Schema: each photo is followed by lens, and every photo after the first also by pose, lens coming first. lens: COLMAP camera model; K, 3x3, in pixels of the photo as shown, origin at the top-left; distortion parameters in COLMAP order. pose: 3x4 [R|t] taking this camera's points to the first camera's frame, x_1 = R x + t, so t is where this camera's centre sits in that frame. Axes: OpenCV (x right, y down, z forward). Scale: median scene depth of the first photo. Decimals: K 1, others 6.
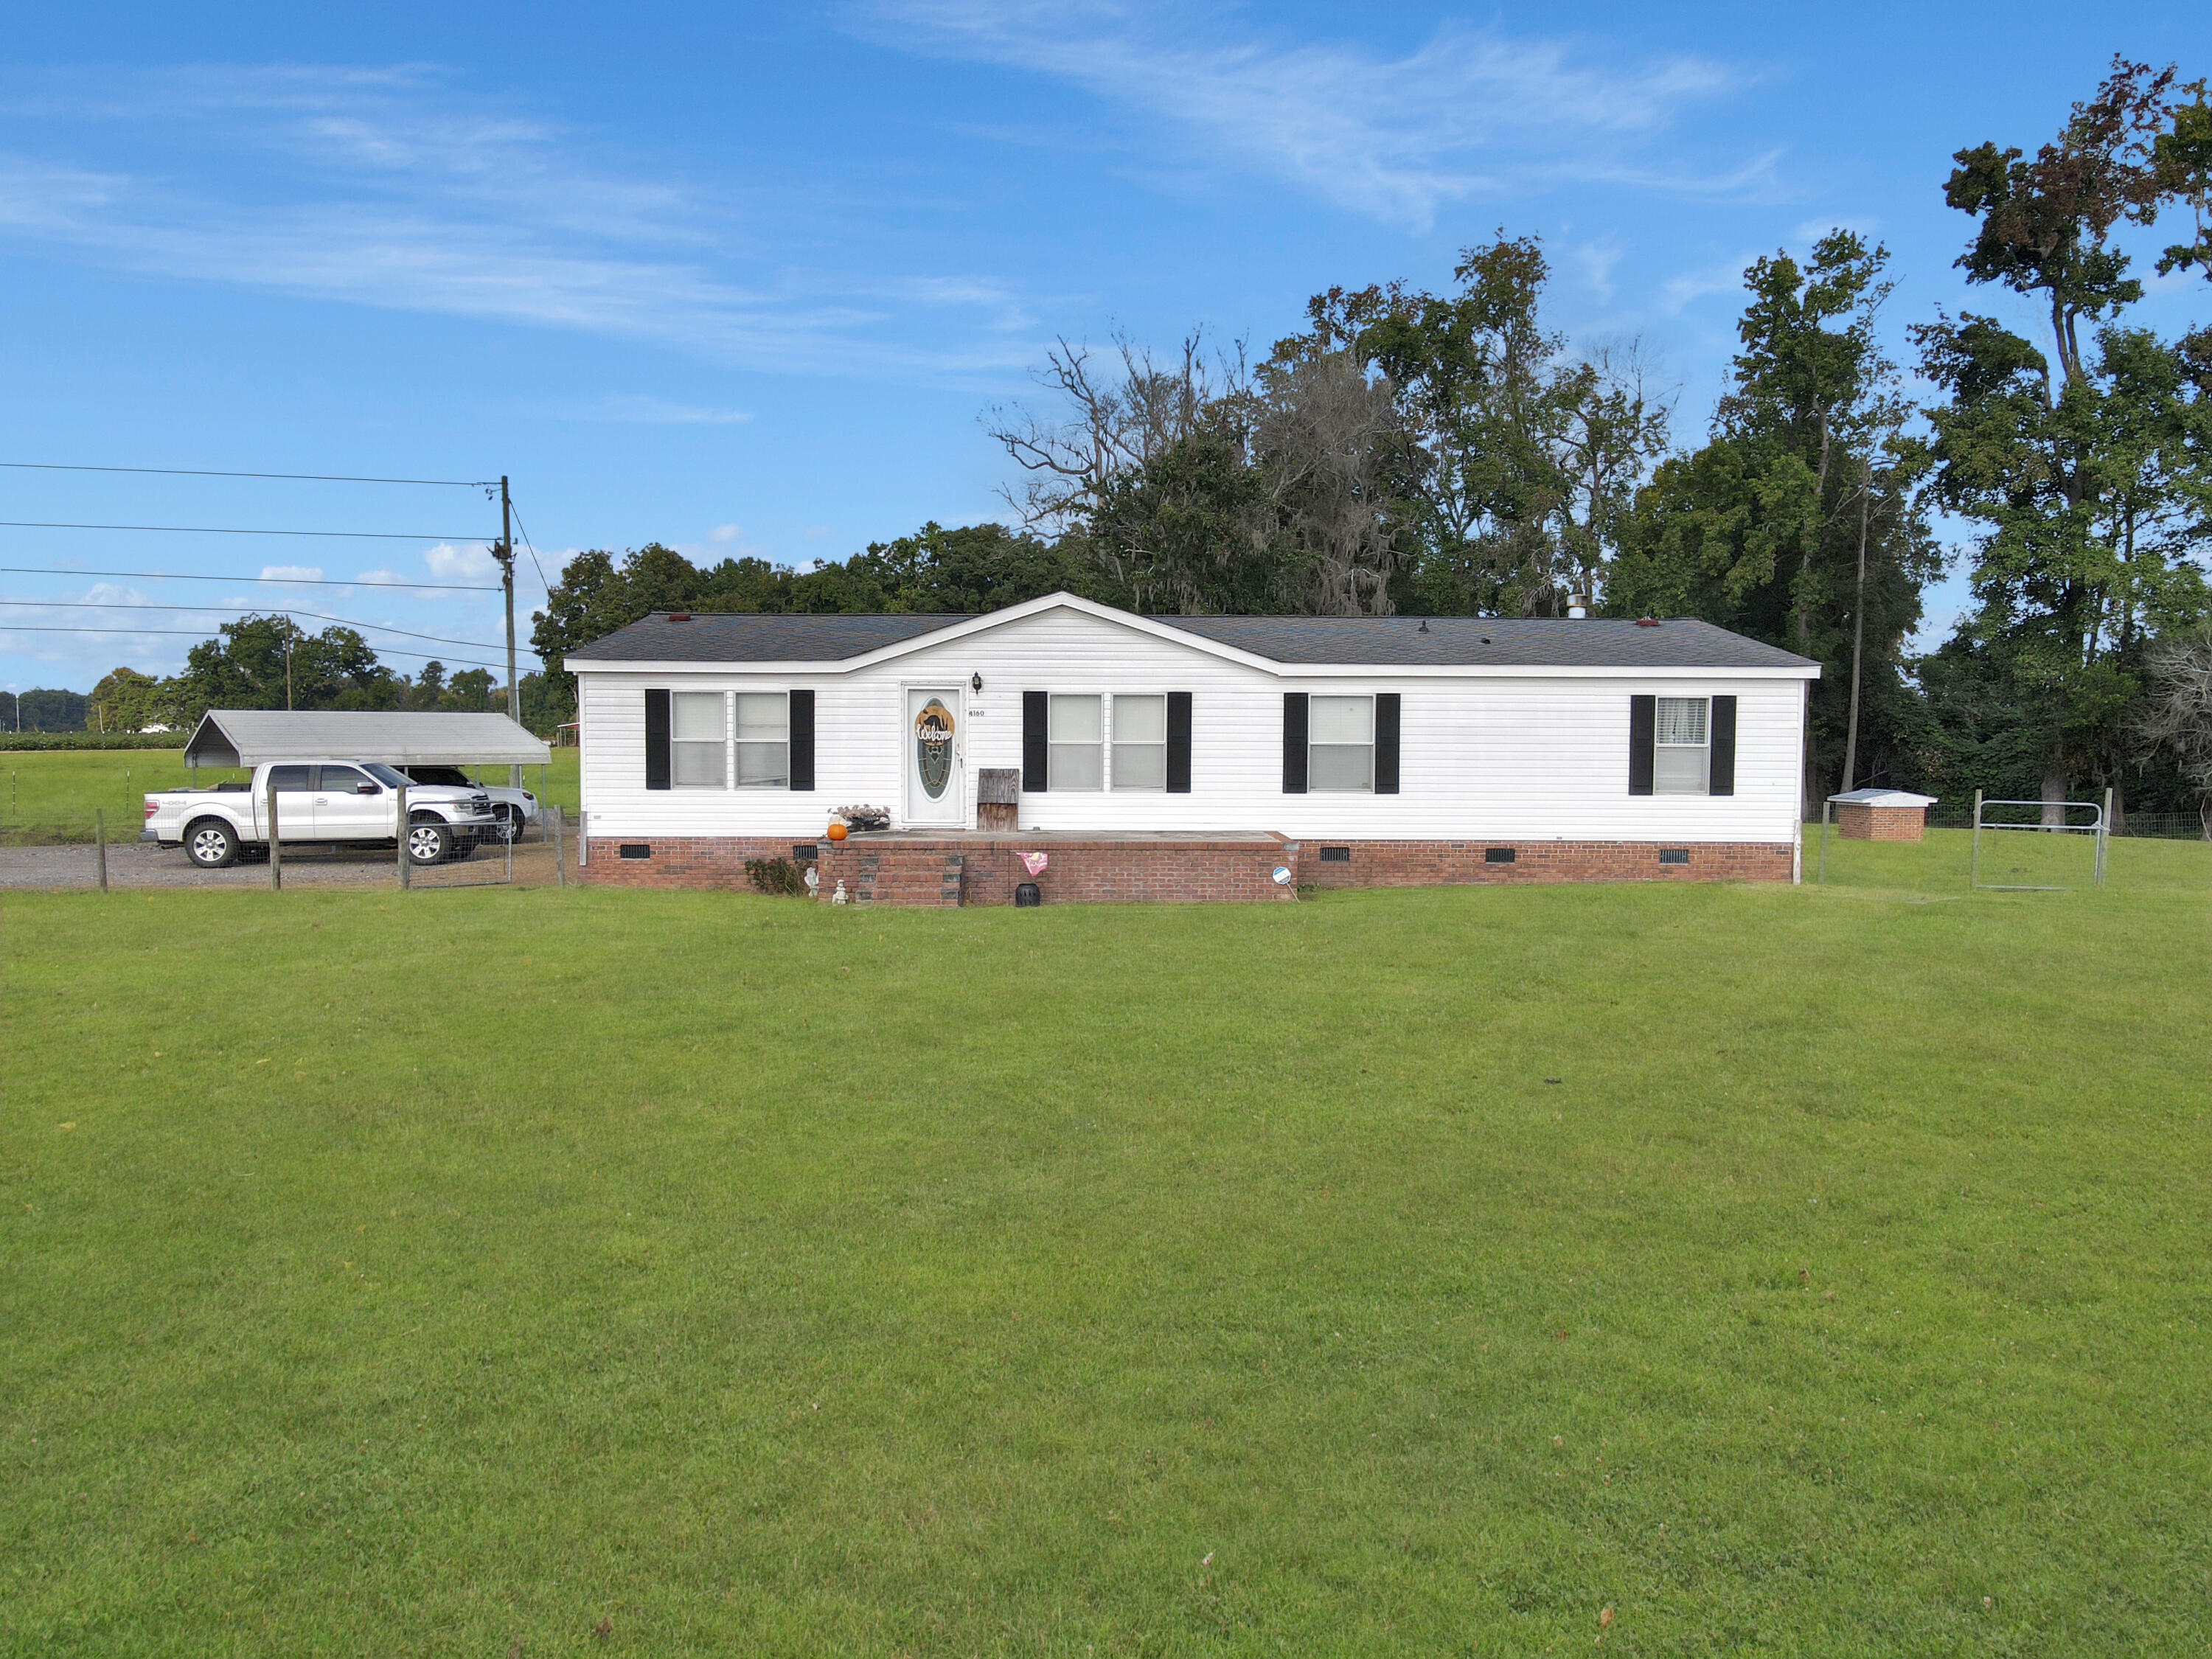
lens RADIAL K [[1632.4, 0, 1103.8], [0, 1632.4, 862.7], [0, 0, 1]] dist [0.015760, 0.007214]
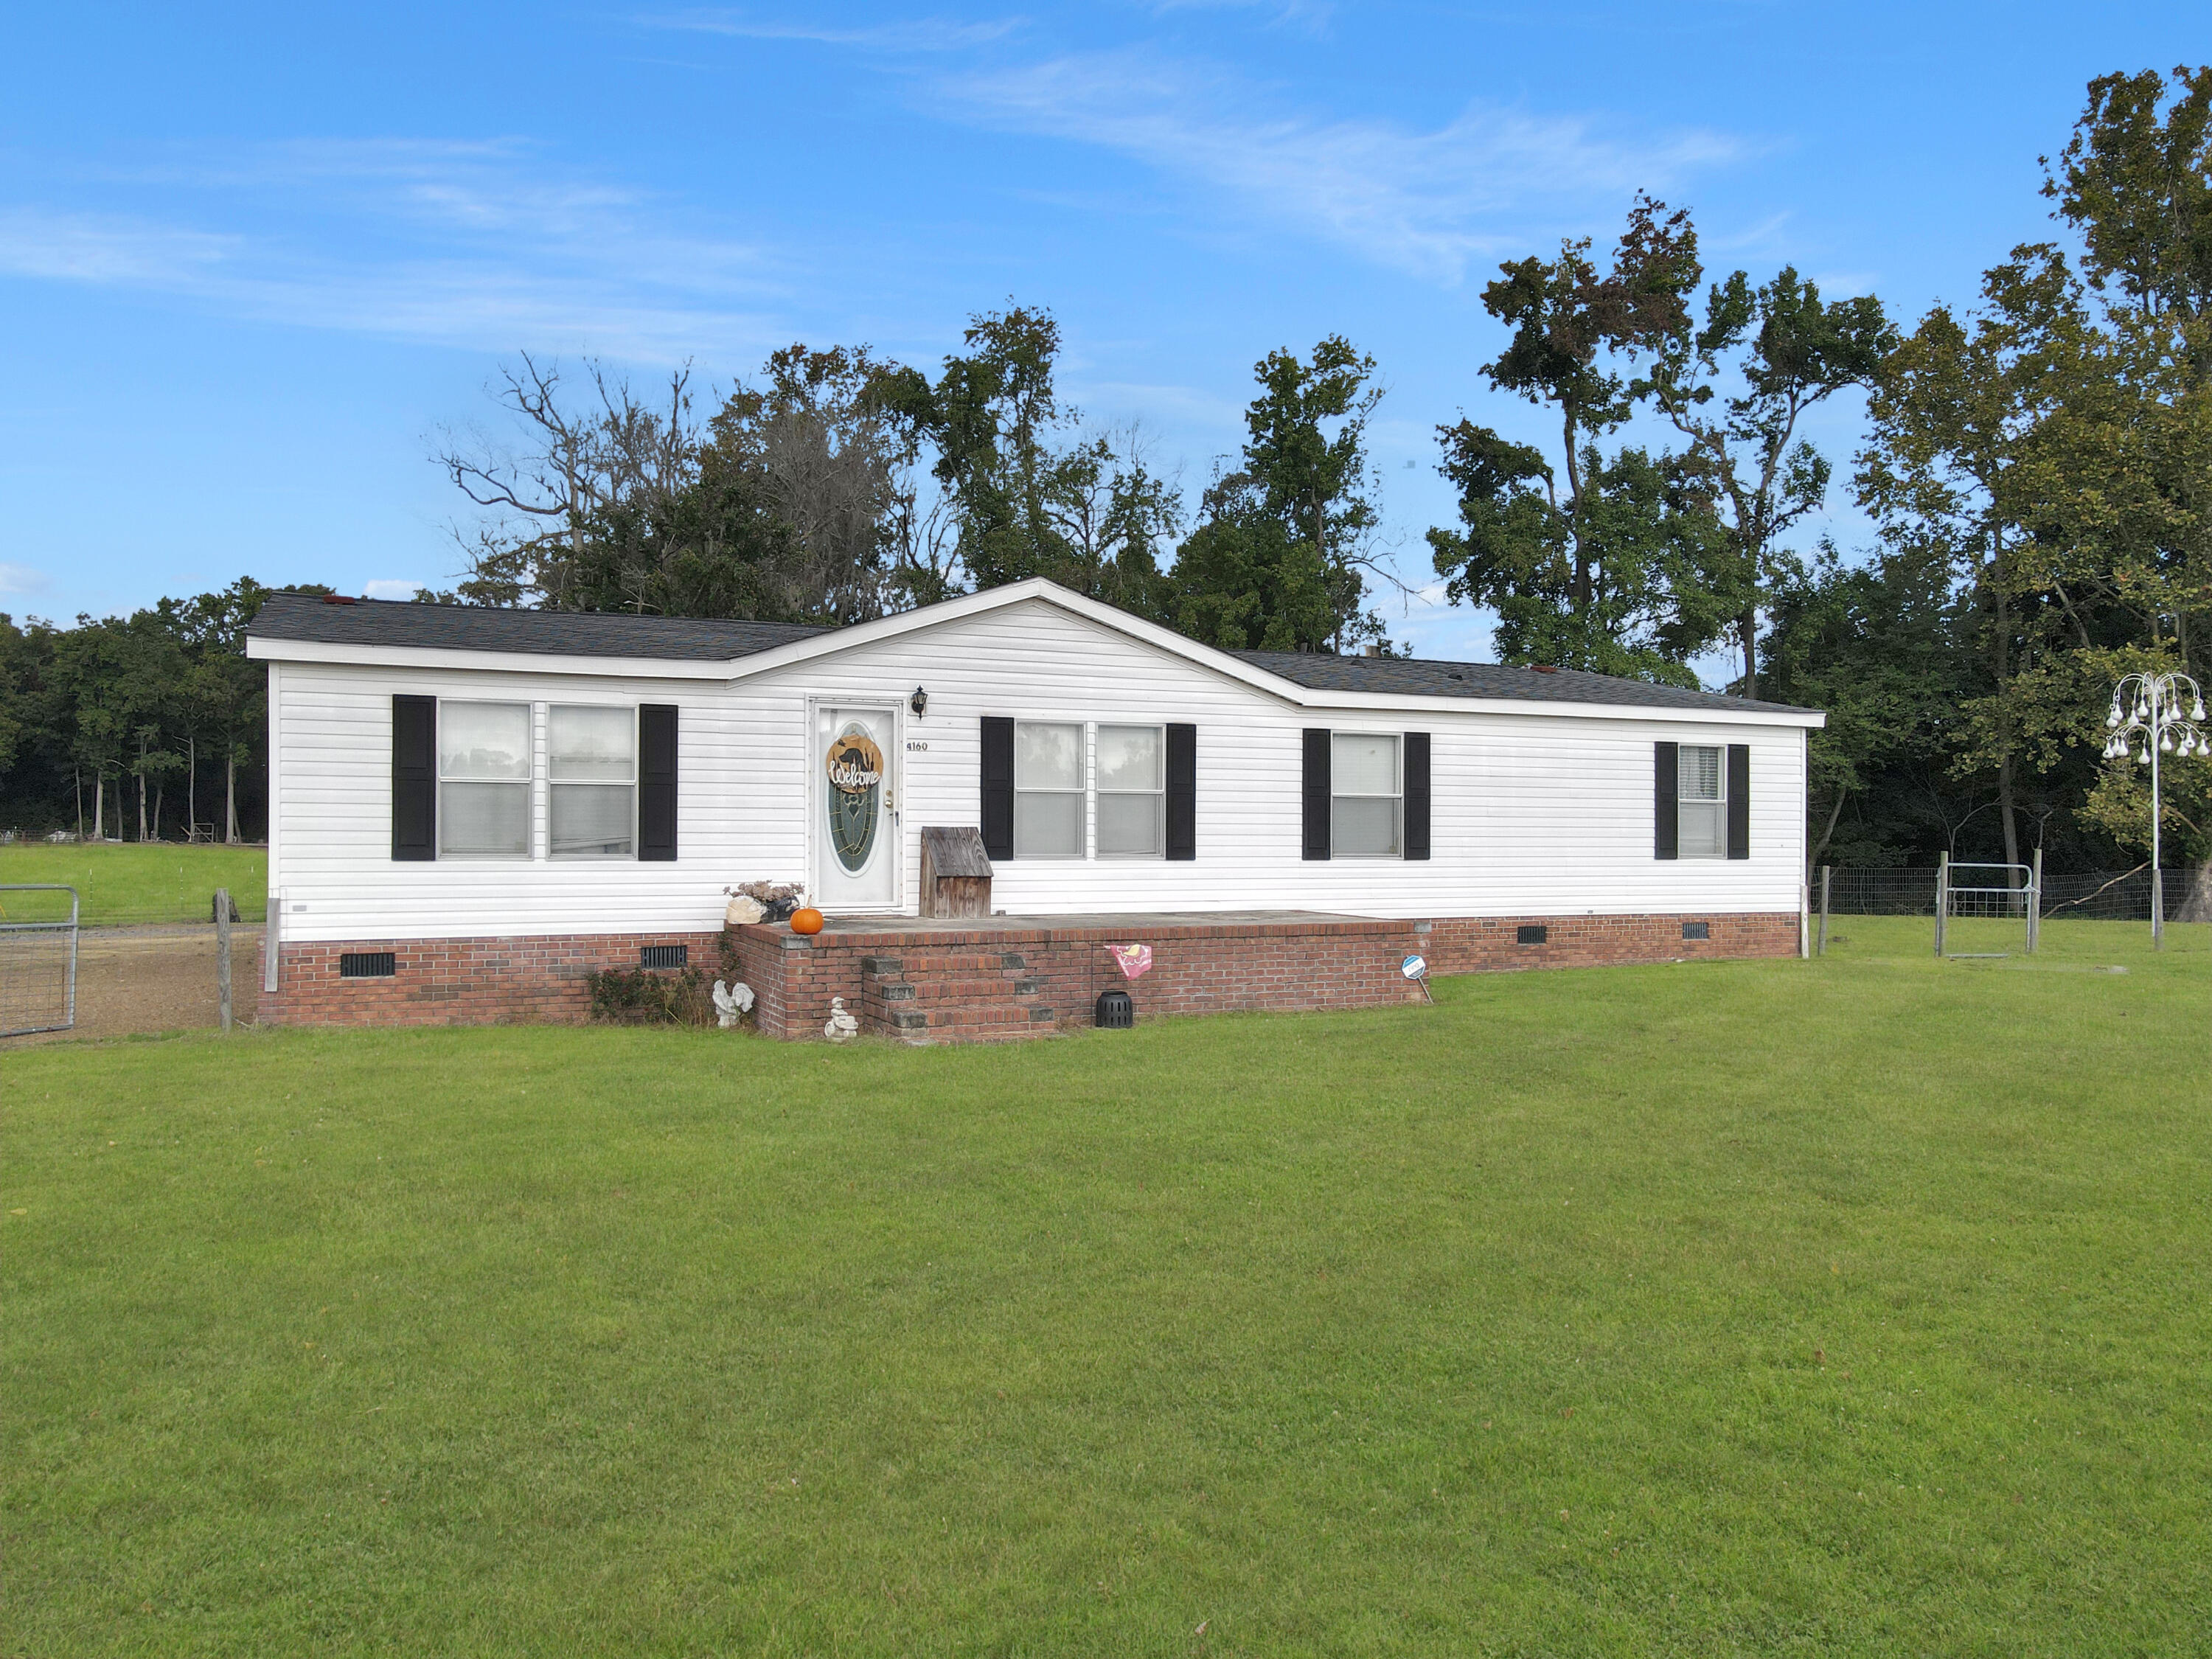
lens RADIAL K [[1632.4, 0, 1103.8], [0, 1632.4, 862.7], [0, 0, 1]] dist [0.015760, 0.007214]
pose [[0.919355, -0.007872, 0.393351, -0.273577], [0.030425, 0.998228, -0.051133, -0.005243], [-0.392252, 0.058977, 0.917965, 0.338900]]
